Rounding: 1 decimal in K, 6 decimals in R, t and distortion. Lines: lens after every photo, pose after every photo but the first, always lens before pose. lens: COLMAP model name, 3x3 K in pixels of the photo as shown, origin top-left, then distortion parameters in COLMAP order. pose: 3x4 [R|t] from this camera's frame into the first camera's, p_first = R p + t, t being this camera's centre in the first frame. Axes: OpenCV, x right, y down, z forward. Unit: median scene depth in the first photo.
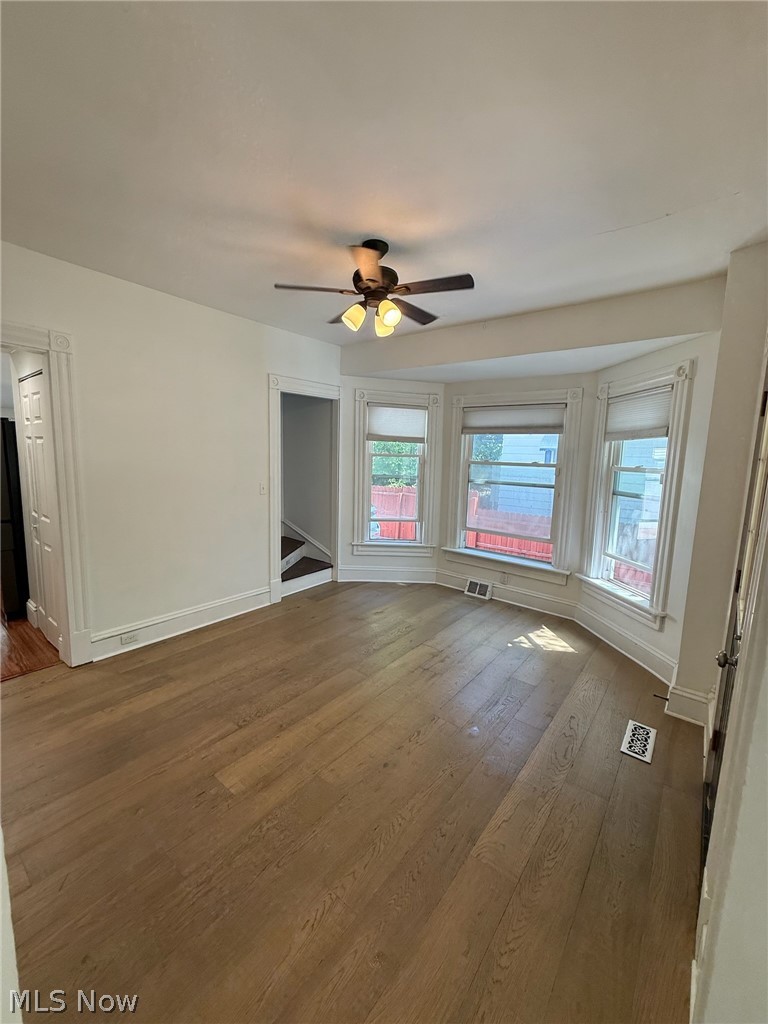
lens RADIAL K [[407.2, 0, 385.6], [0, 407.2, 508.7], [0, 0, 1]] dist [0.000049, 0.000260]
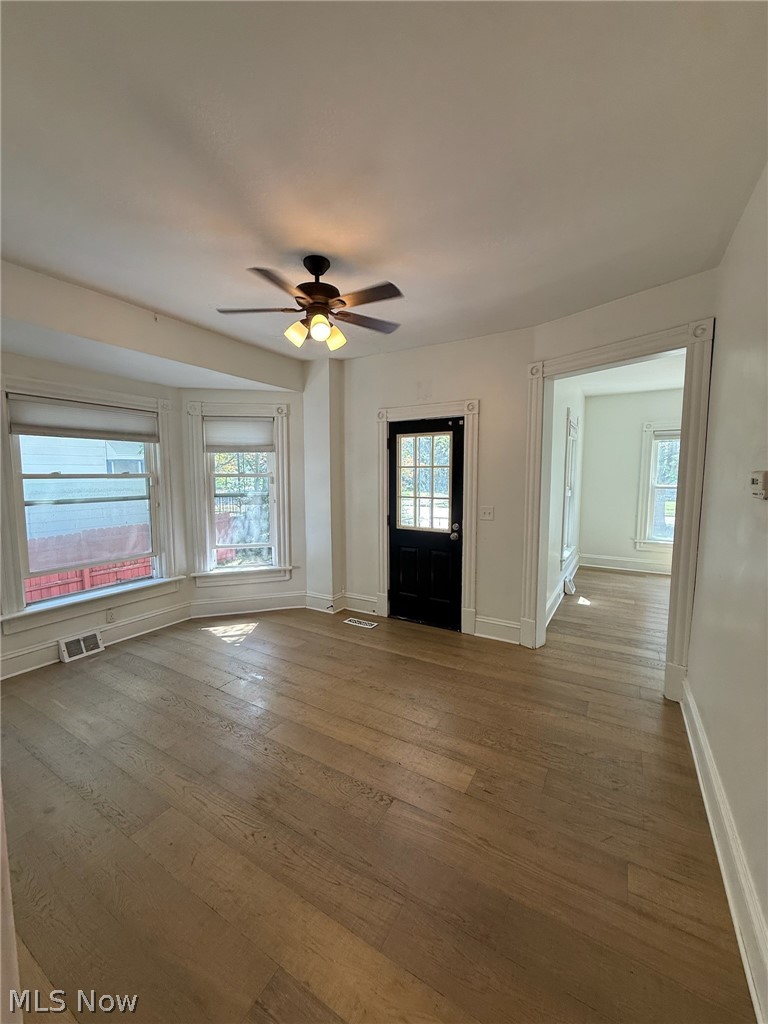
lens RADIAL K [[407.2, 0, 385.6], [0, 407.2, 508.7], [0, 0, 1]] dist [0.000049, 0.000260]
pose [[-0.135283, -0.120270, 0.983480, -0.706209], [0.125146, 0.982582, 0.137374, -0.104154], [-0.982872, 0.141663, -0.117876, 0.660580]]
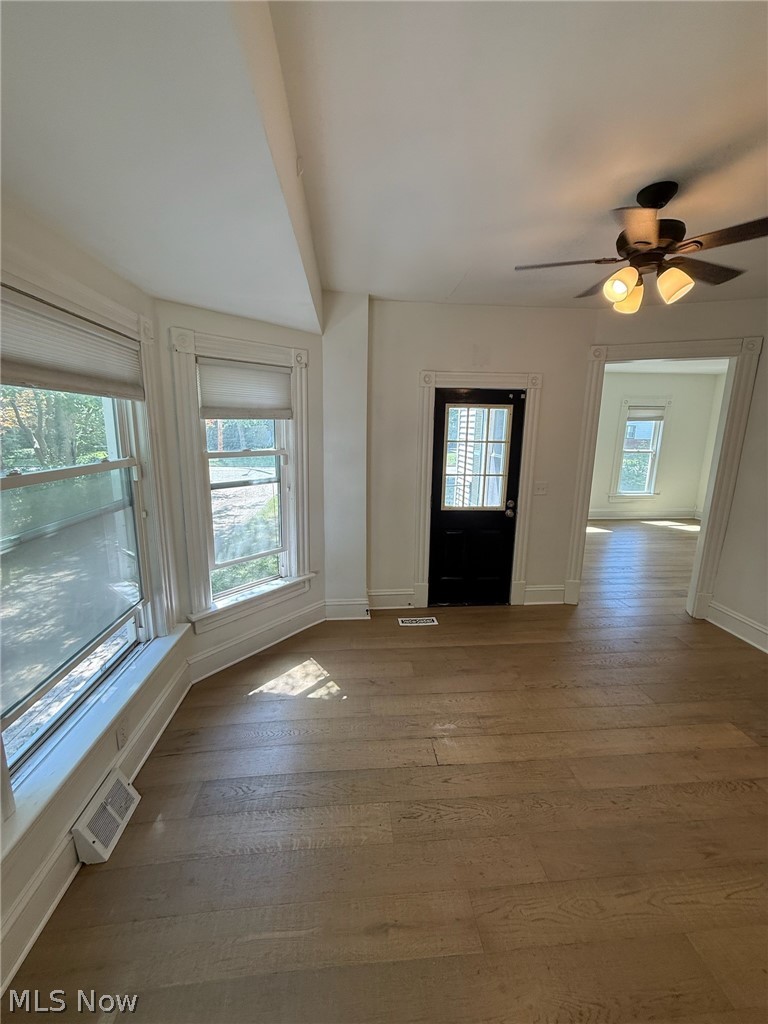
lens RADIAL K [[407.2, 0, 385.6], [0, 407.2, 508.7], [0, 0, 1]] dist [0.000049, 0.000260]
pose [[-0.690758, -0.184957, 0.699031, -0.202698], [0.056187, 0.950080, 0.306905, -0.217502], [-0.720900, 0.251274, -0.645883, 1.279456]]
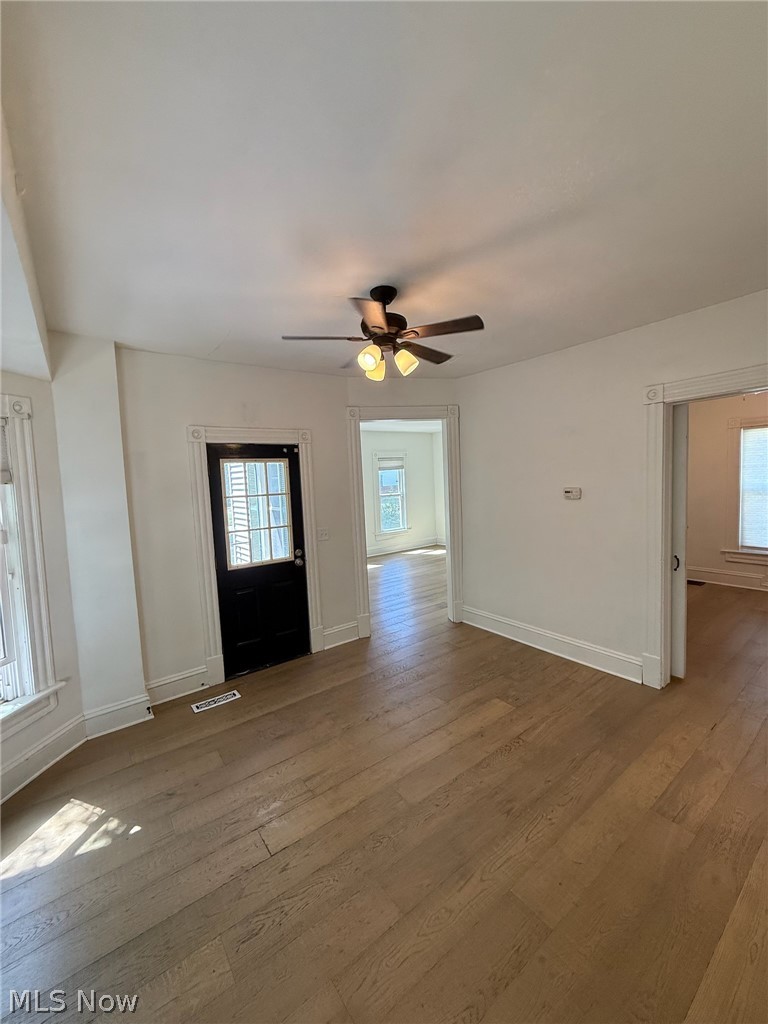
lens RADIAL K [[407.2, 0, 385.6], [0, 407.2, 508.7], [0, 0, 1]] dist [0.000049, 0.000260]
pose [[-0.967478, -0.007623, 0.252840, -0.180882], [0.045865, 0.977692, 0.204977, -0.211723], [-0.248762, 0.209907, -0.945546, 1.298477]]
